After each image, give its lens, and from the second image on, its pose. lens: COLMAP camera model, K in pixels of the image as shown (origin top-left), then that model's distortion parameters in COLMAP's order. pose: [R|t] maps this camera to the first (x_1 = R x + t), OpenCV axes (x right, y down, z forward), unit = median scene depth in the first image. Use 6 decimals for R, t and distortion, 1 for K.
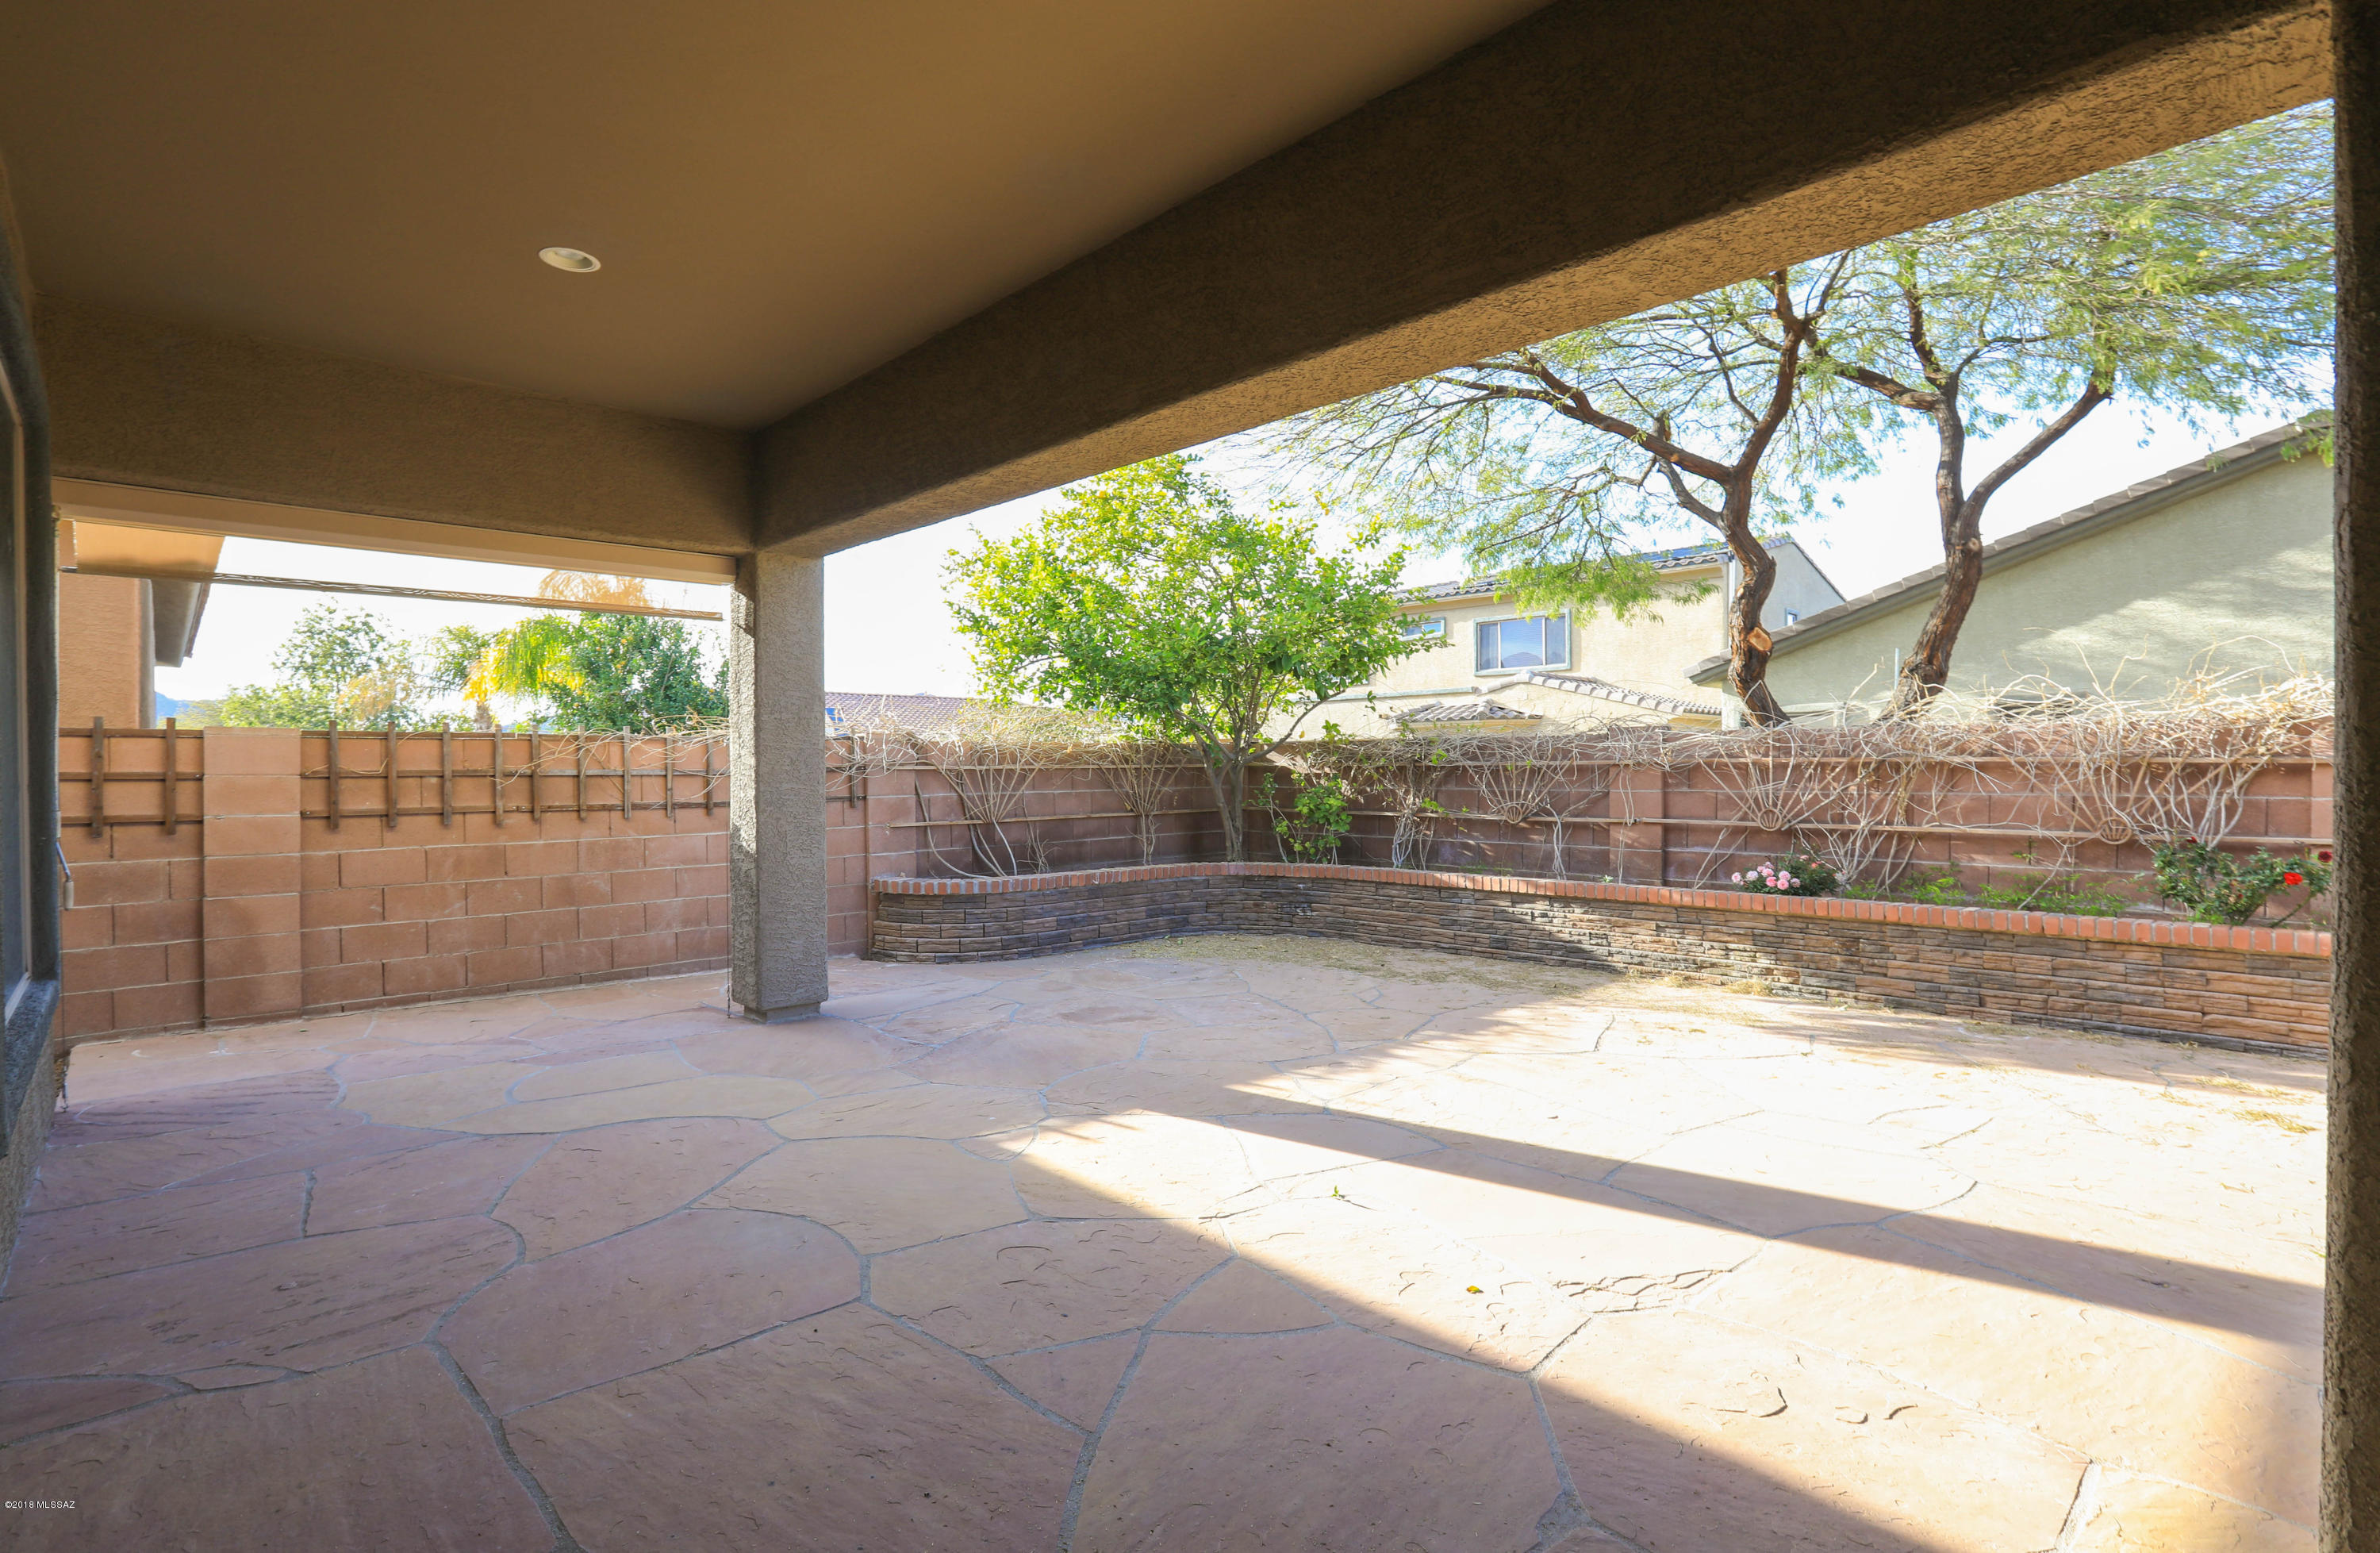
lens RADIAL K [[1123.7, 0, 1190.0], [0, 1123.7, 776.5], [0, 0, 1]] dist [-0.017500, 0.000042]
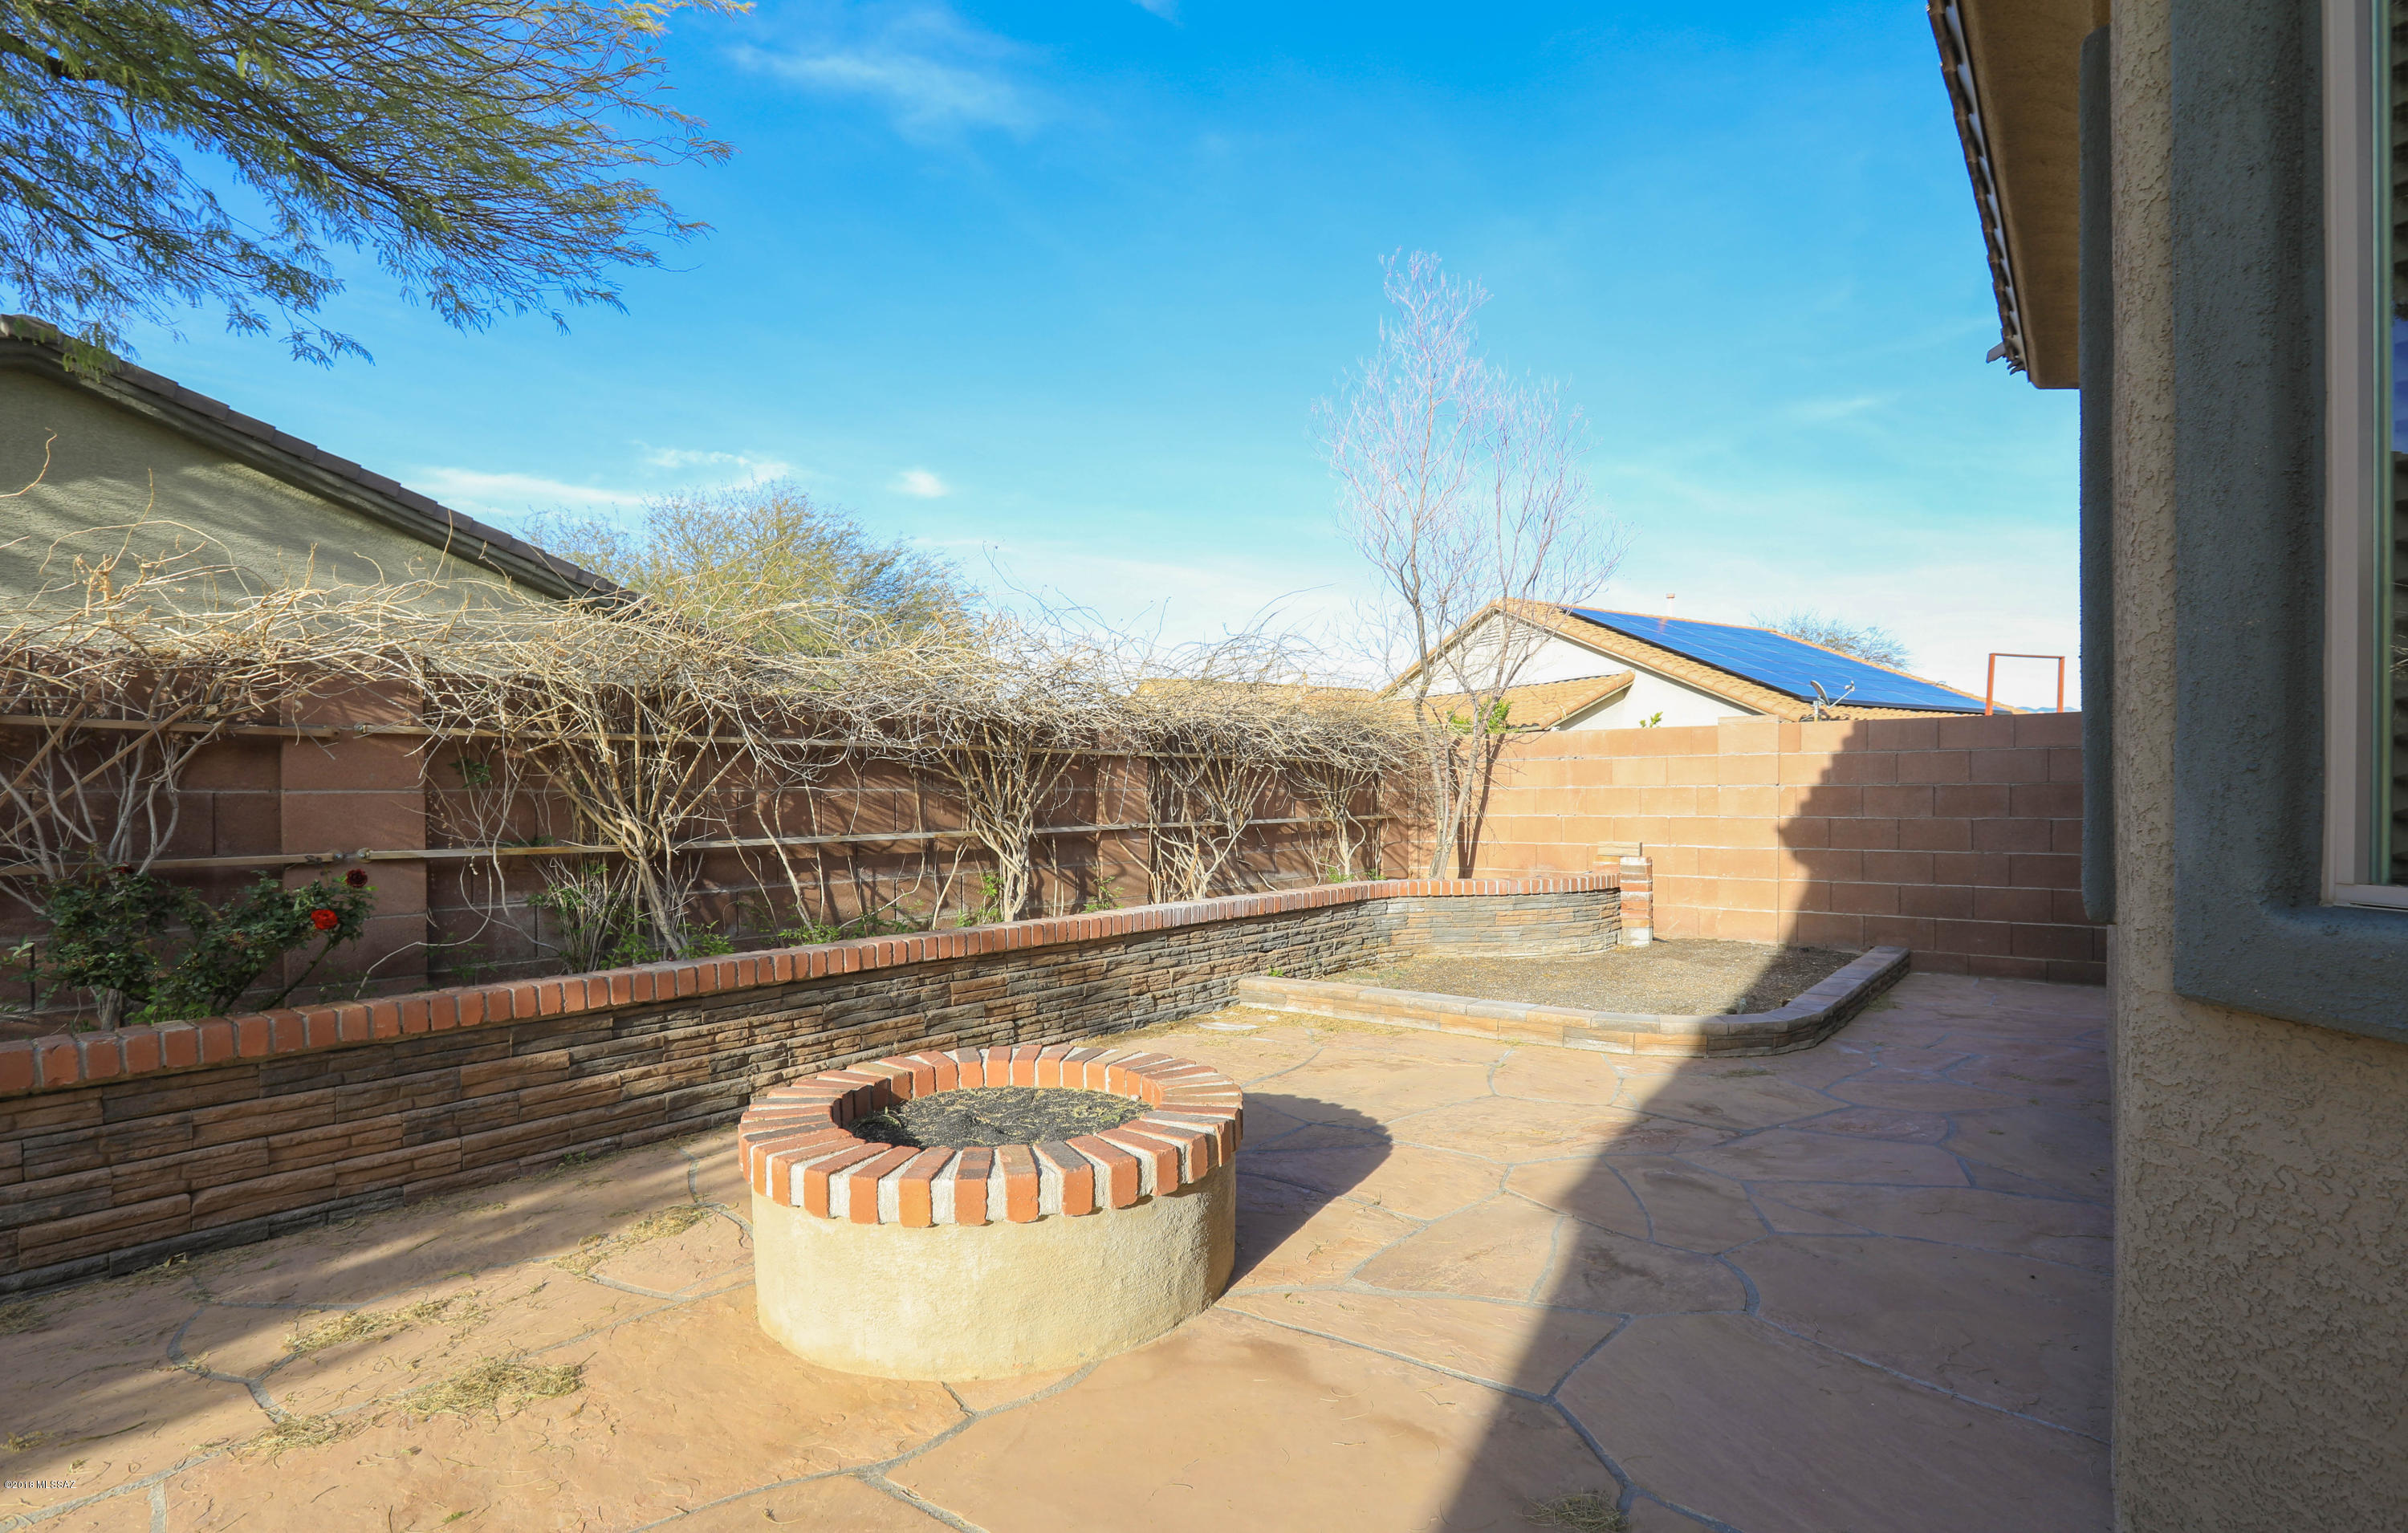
lens RADIAL K [[1132.7, 0, 1204.7], [0, 1132.7, 806.5], [0, 0, 1]] dist [-0.006339, -0.000195]
pose [[-0.135283, -0.003733, 0.990800, 0.299180], [0.009411, 0.999943, 0.005052, 0.029325], [-0.990762, 0.010008, -0.135240, 0.555507]]
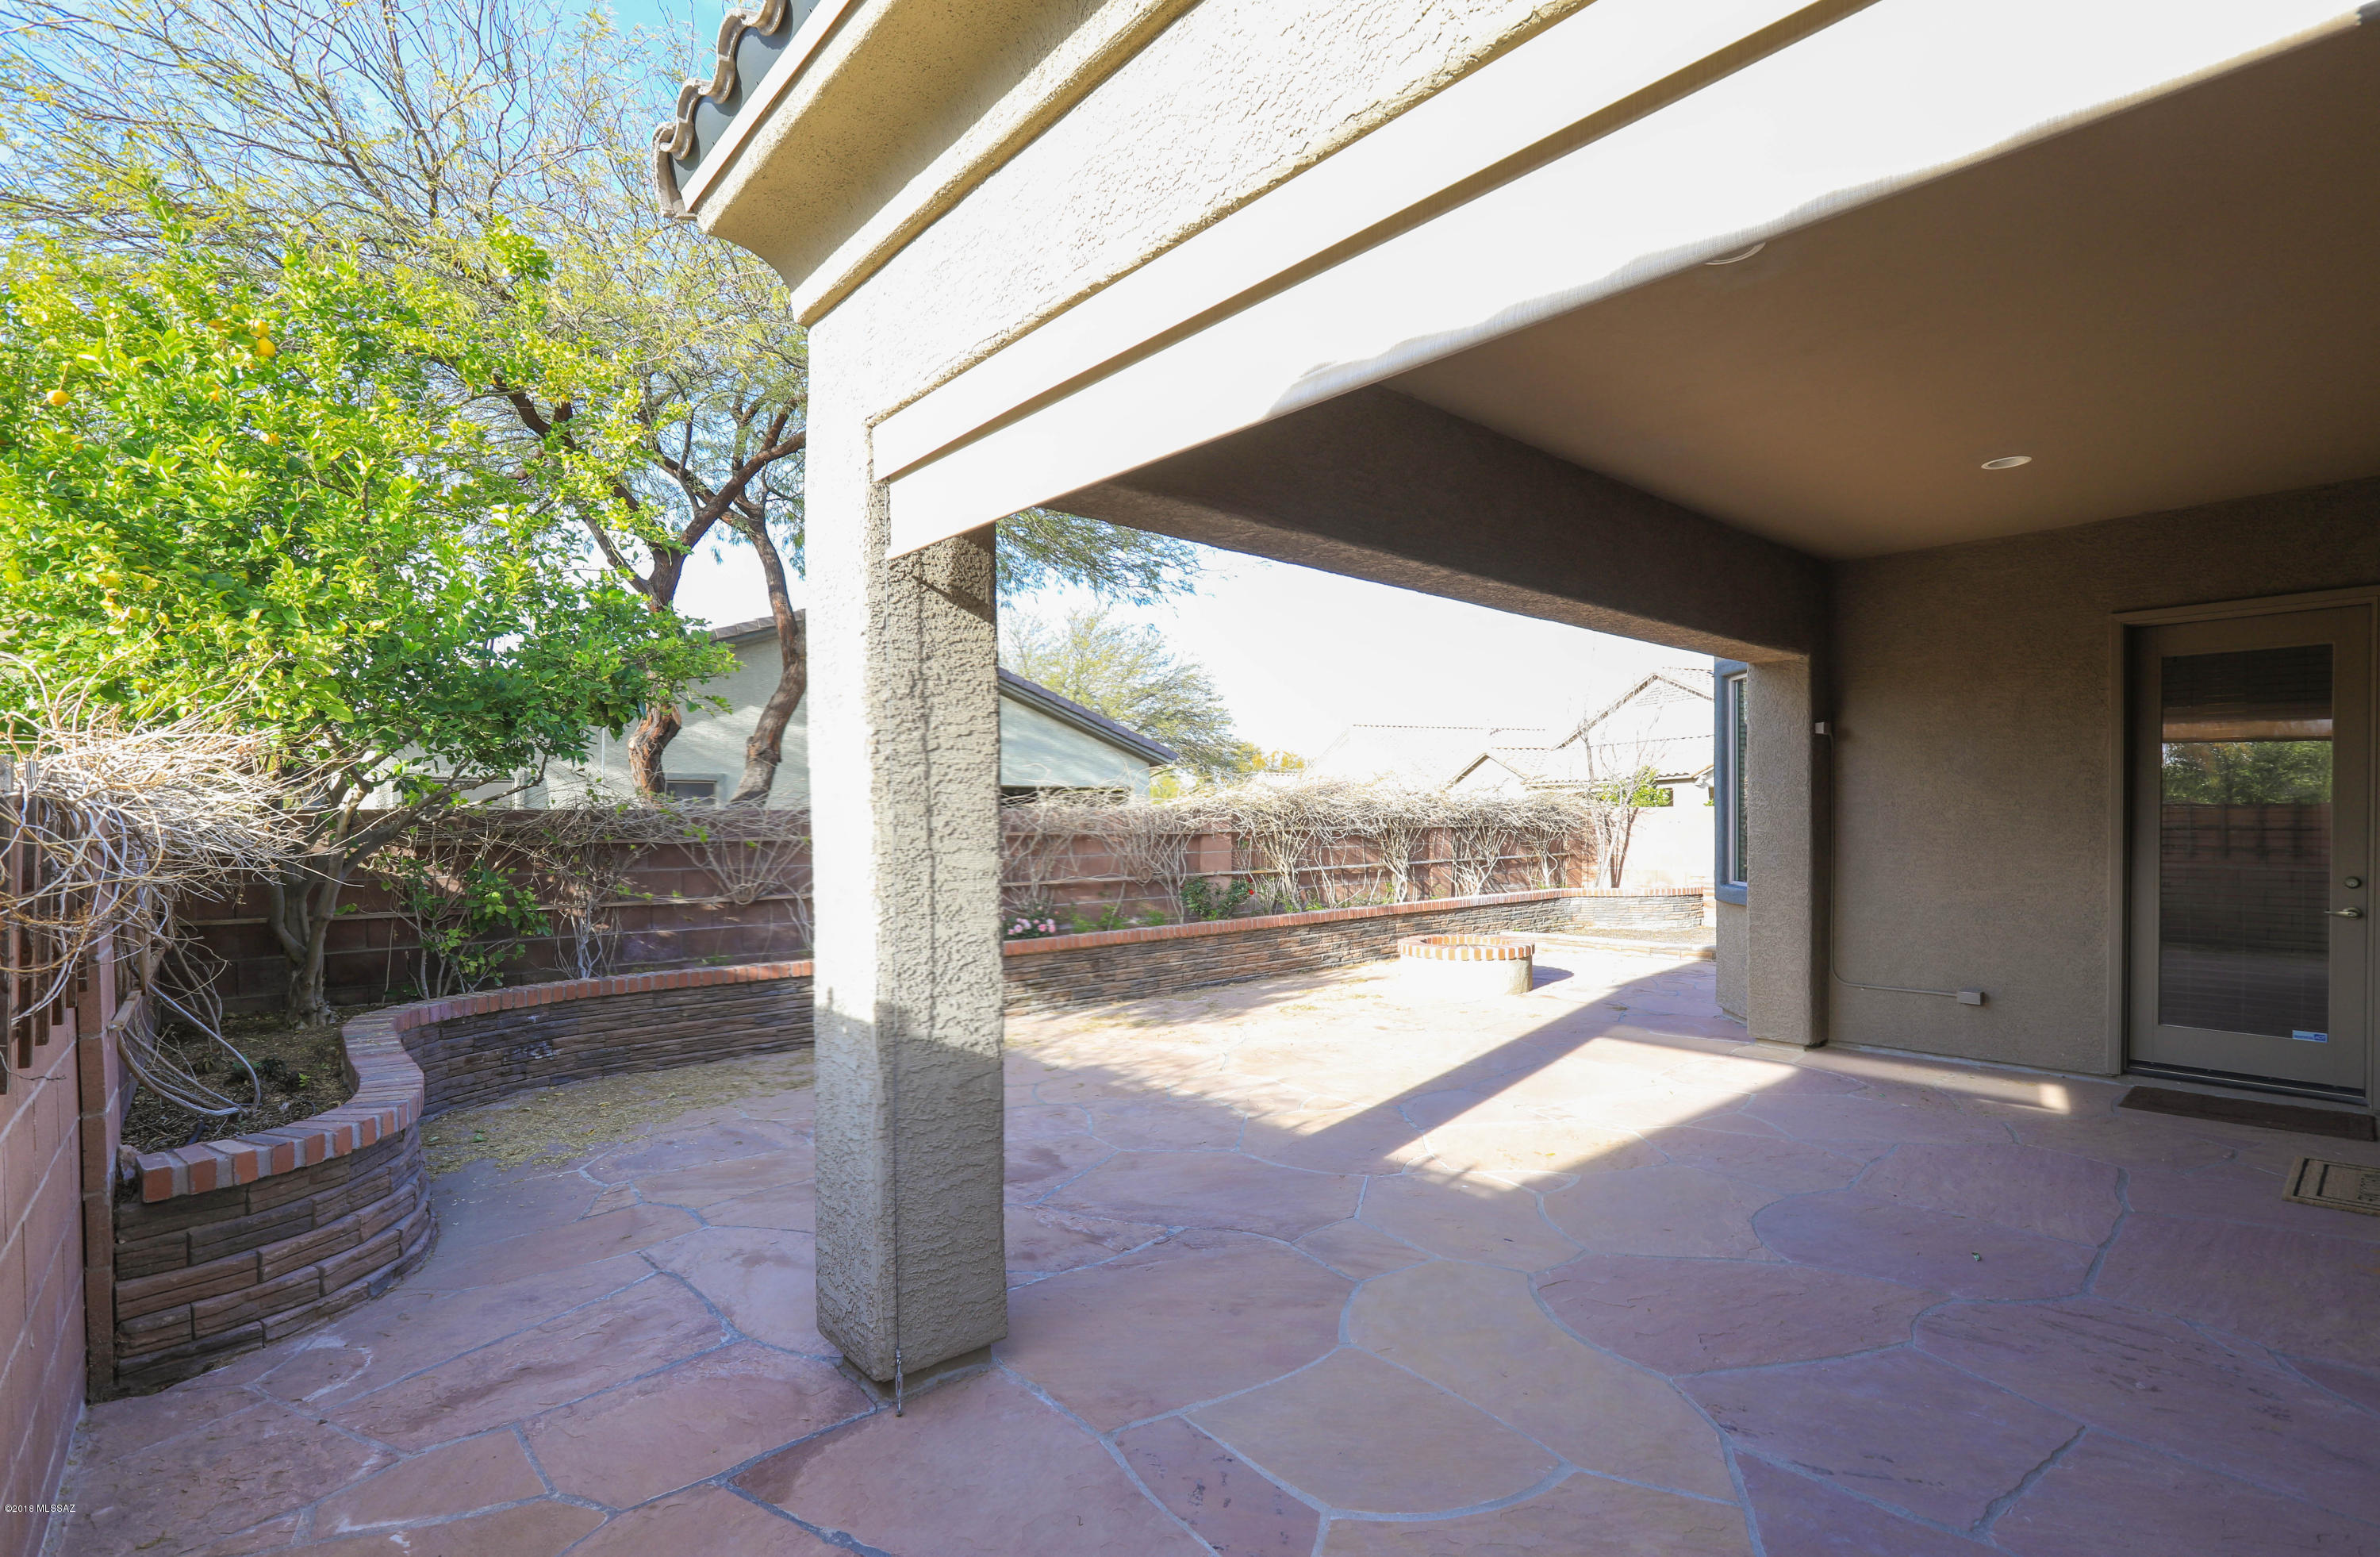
lens RADIAL K [[1113.2, 0, 1189.1], [0, 1113.2, 829.5], [0, 0, 1]] dist [-0.000021, 0.000178]
pose [[0.023602, -0.006473, 0.999700, -0.976790], [0.009318, 0.999937, 0.006255, -0.033627], [-0.999678, 0.009167, 0.023661, 0.973723]]
